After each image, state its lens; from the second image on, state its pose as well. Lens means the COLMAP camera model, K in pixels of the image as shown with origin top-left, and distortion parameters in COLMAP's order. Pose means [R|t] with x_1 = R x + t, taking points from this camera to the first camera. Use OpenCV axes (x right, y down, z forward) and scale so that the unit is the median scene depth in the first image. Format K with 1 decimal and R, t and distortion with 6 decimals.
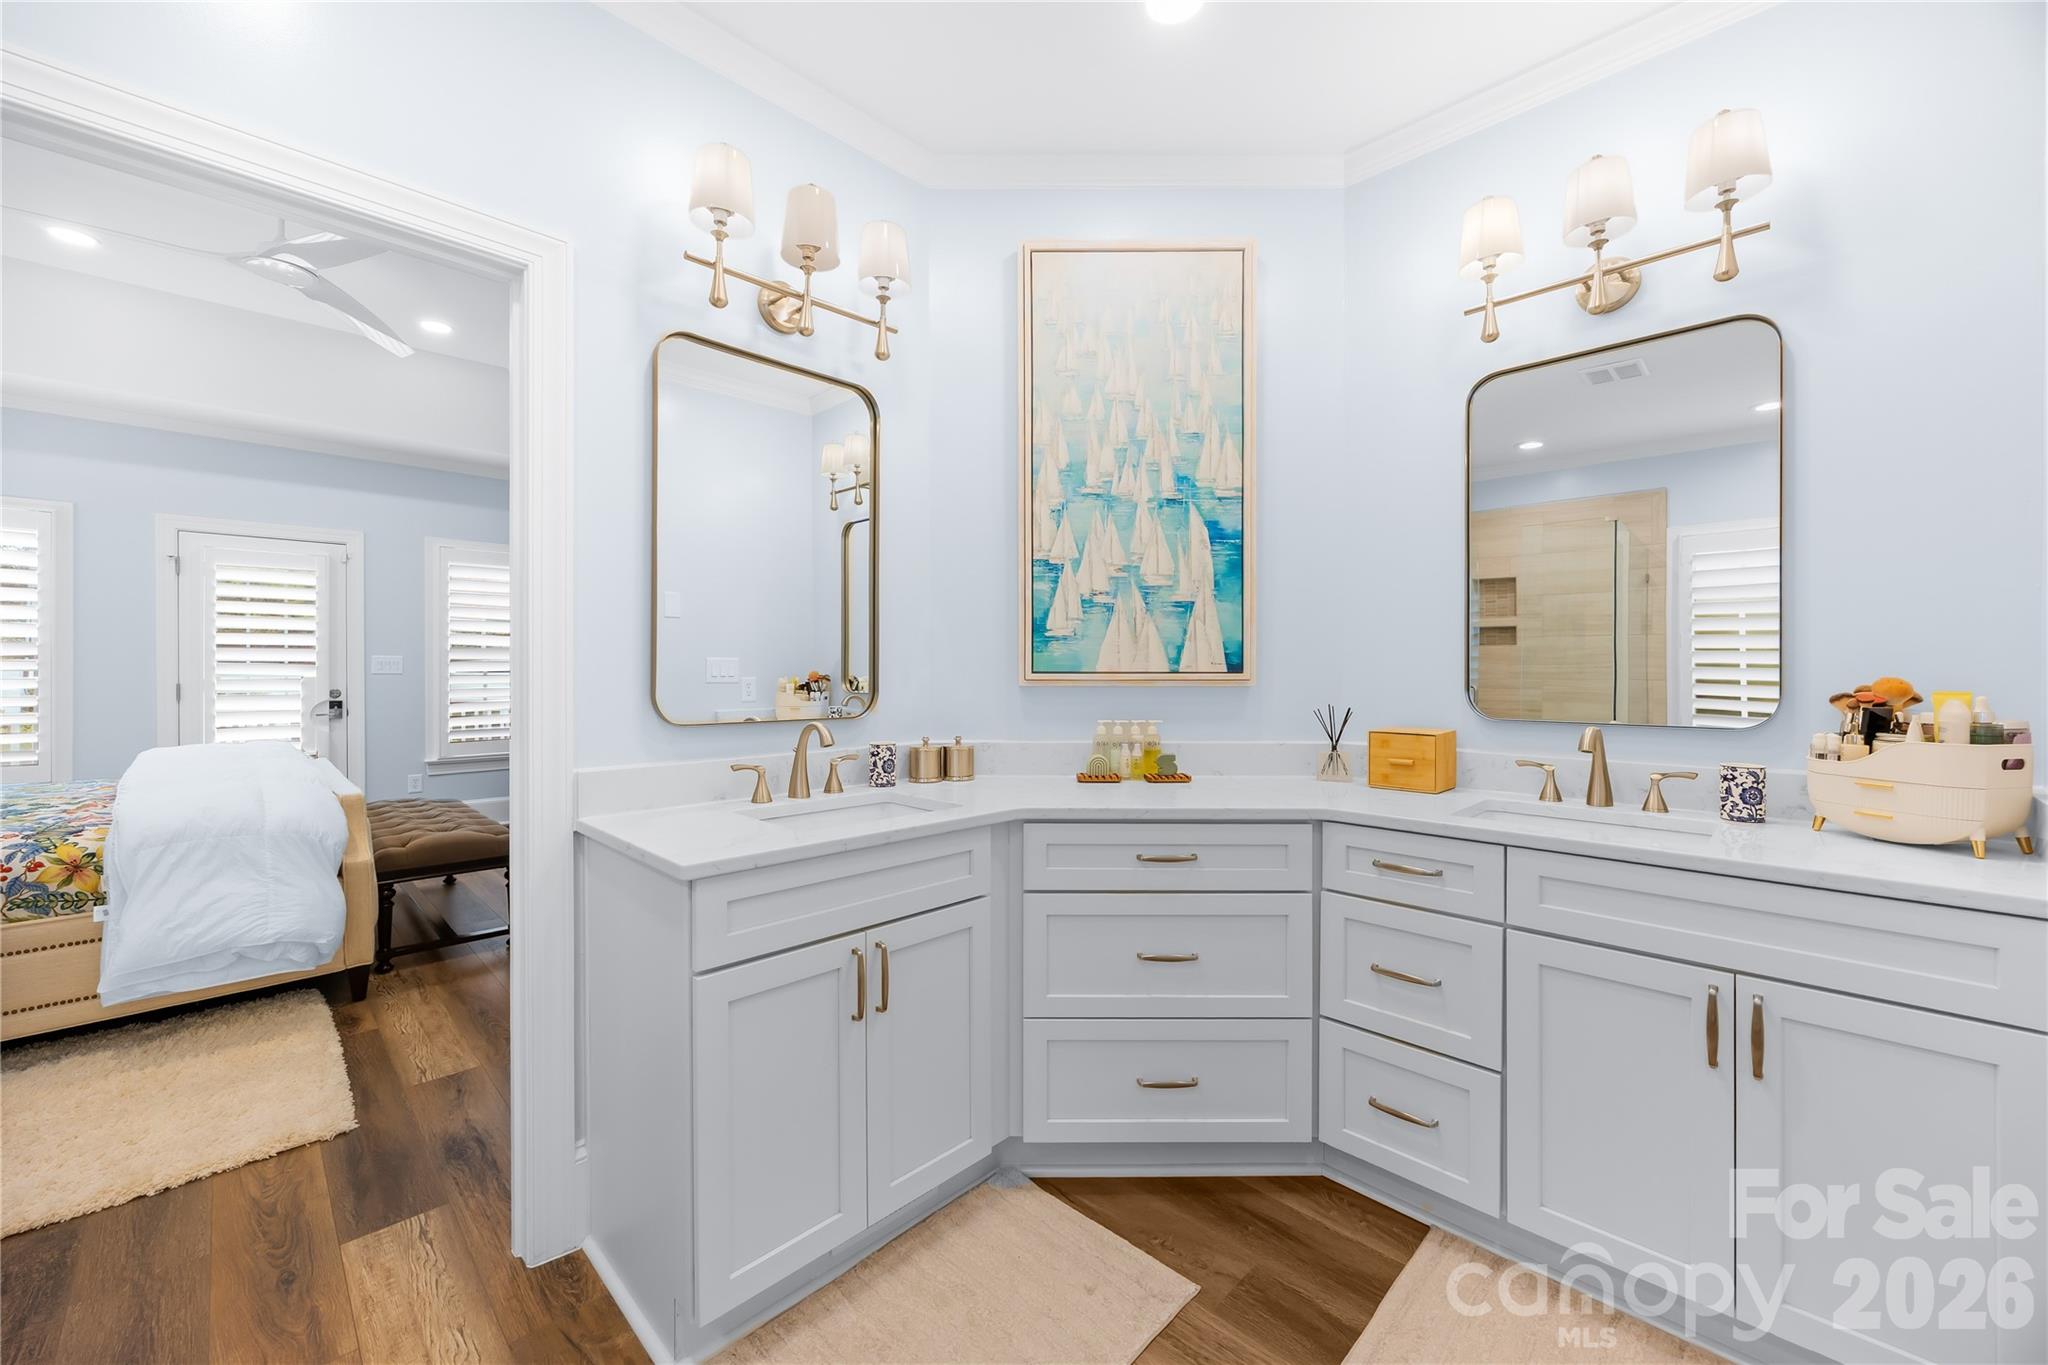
lens RADIAL K [[804.6, 0, 1019.0], [0, 804.6, 668.6], [0, 0, 1]] dist [-0.005612, 0.000483]
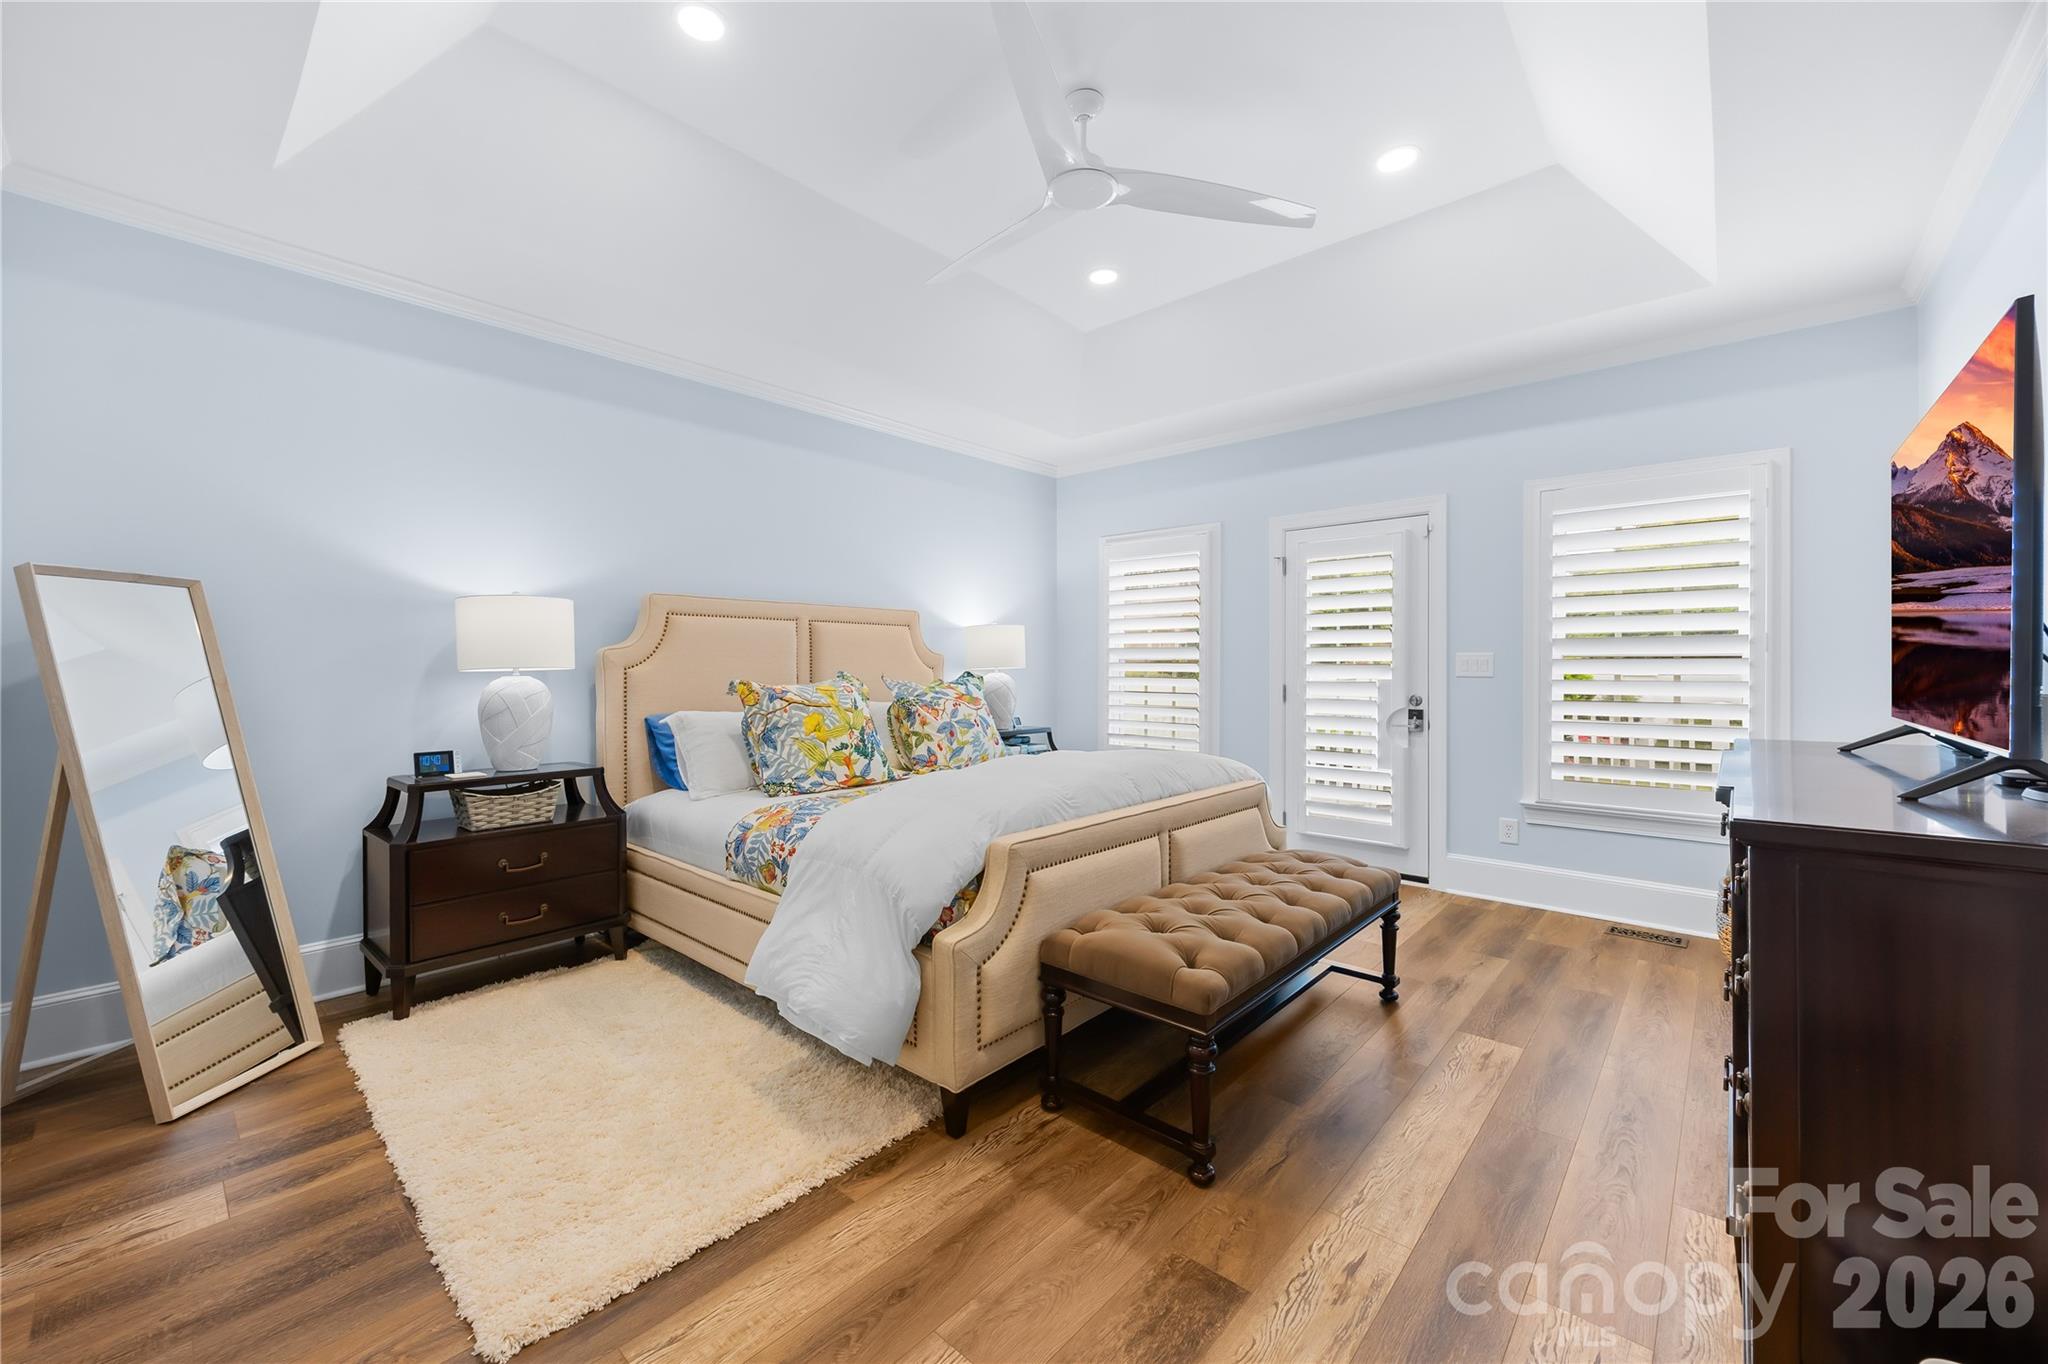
lens RADIAL K [[804.6, 0, 1001.4], [0, 804.6, 660.6], [0, 0, 1]] dist [-0.005612, 0.000483]
pose [[0.037553, -0.009273, -0.999252, -0.117636], [-0.002763, 0.999952, -0.009383, -0.001587], [0.999291, 0.003113, 0.037526, 1.124778]]
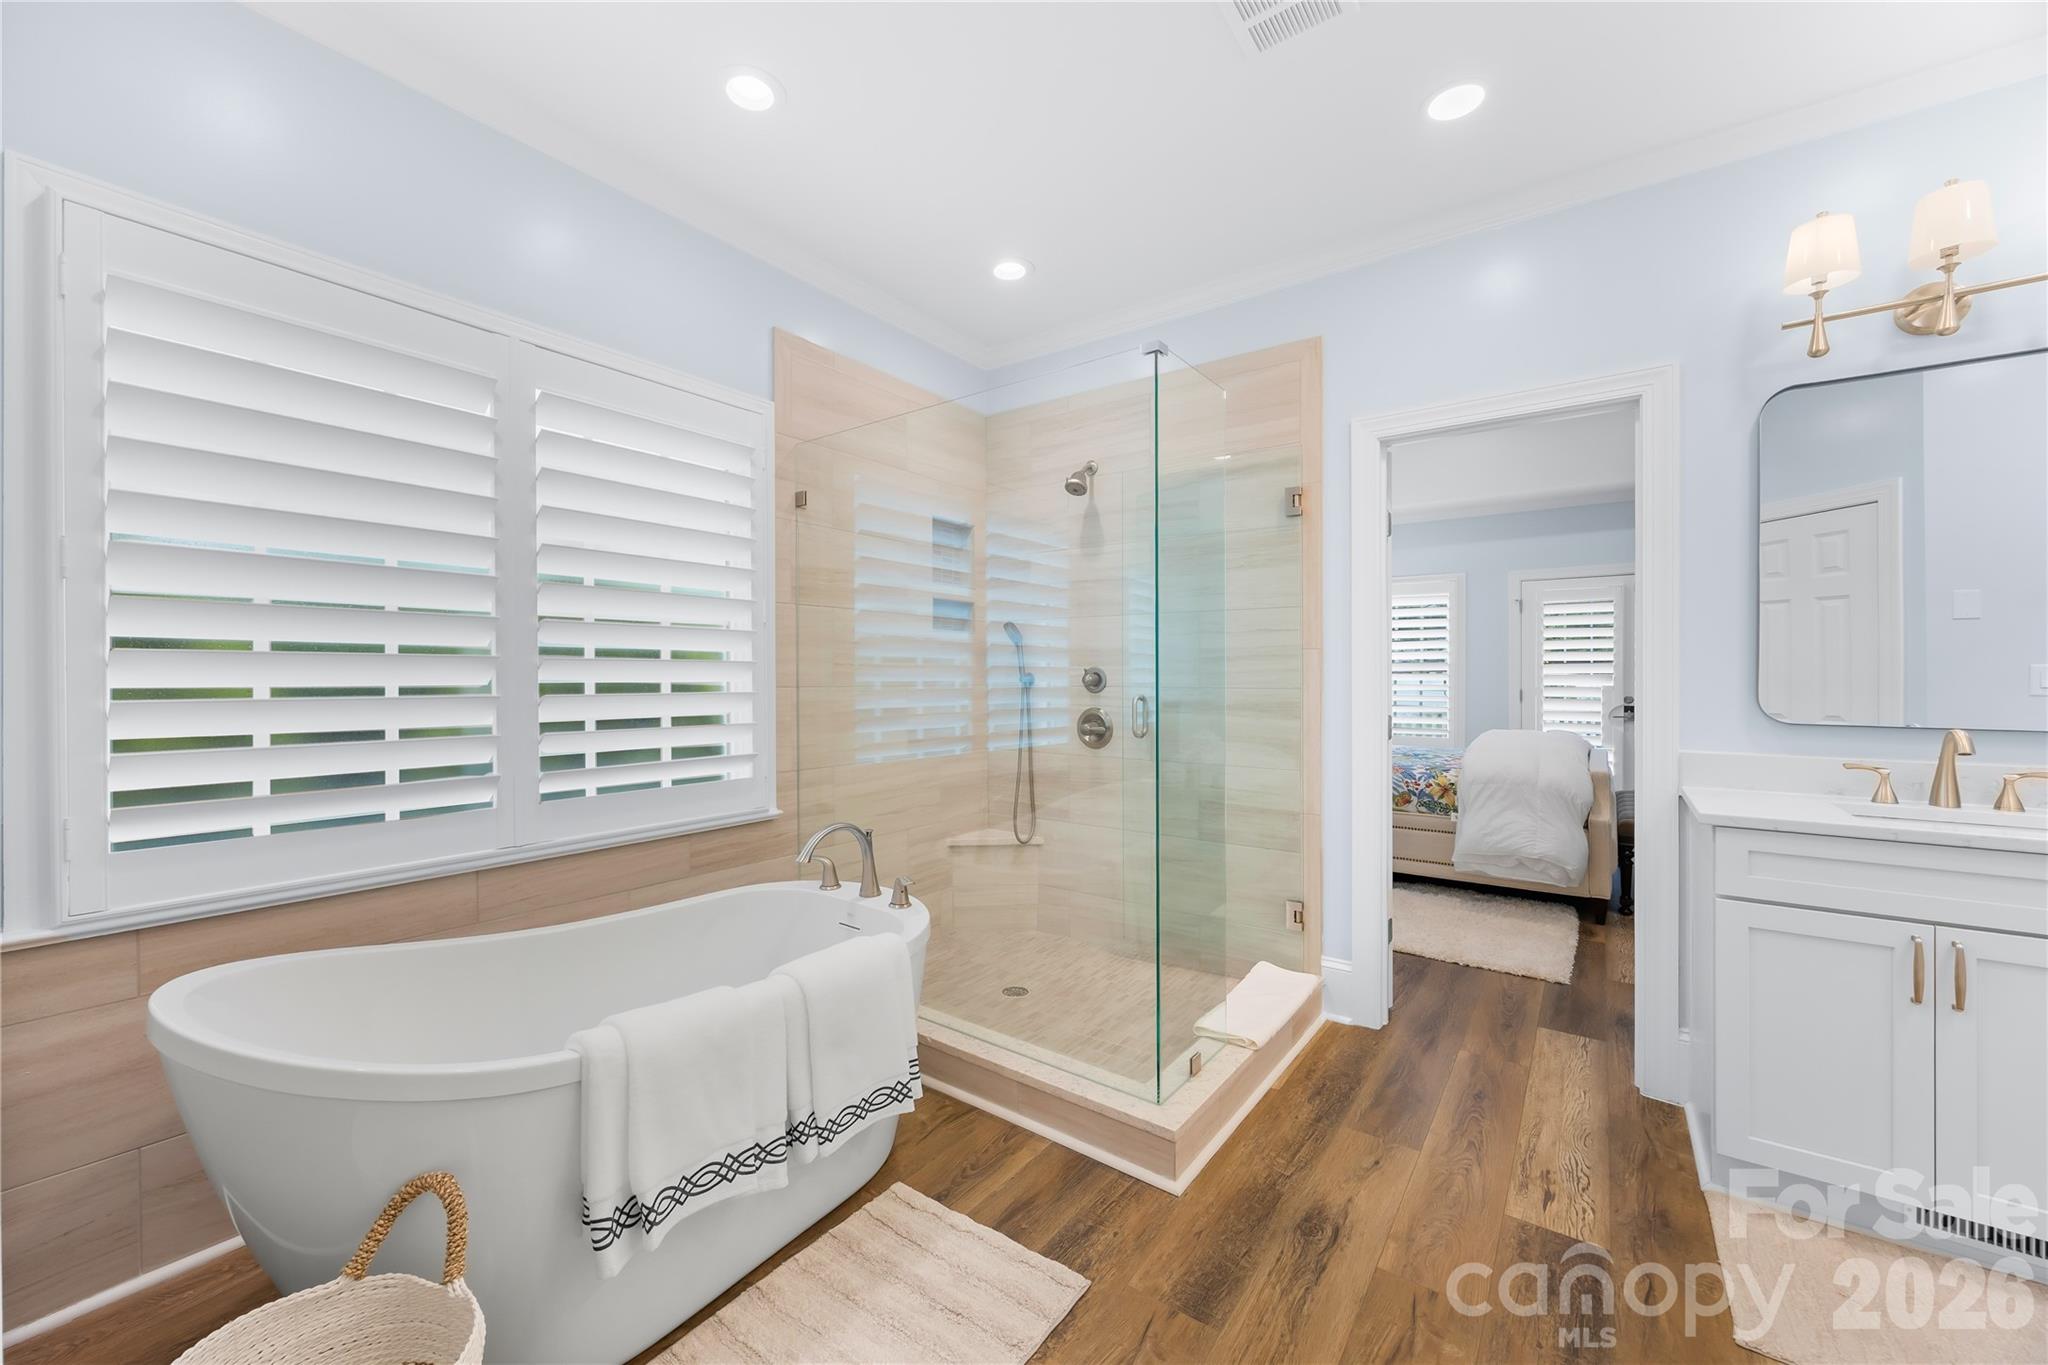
lens RADIAL K [[804.6, 0, 1003.3], [0, 804.6, 673.5], [0, 0, 1]] dist [-0.005612, 0.000483]
pose [[0.147920, -0.005686, -0.988983, 0.405431], [-0.004324, 0.999970, -0.006396, 0.006543], [0.988990, 0.005223, 0.147891, -0.217581]]
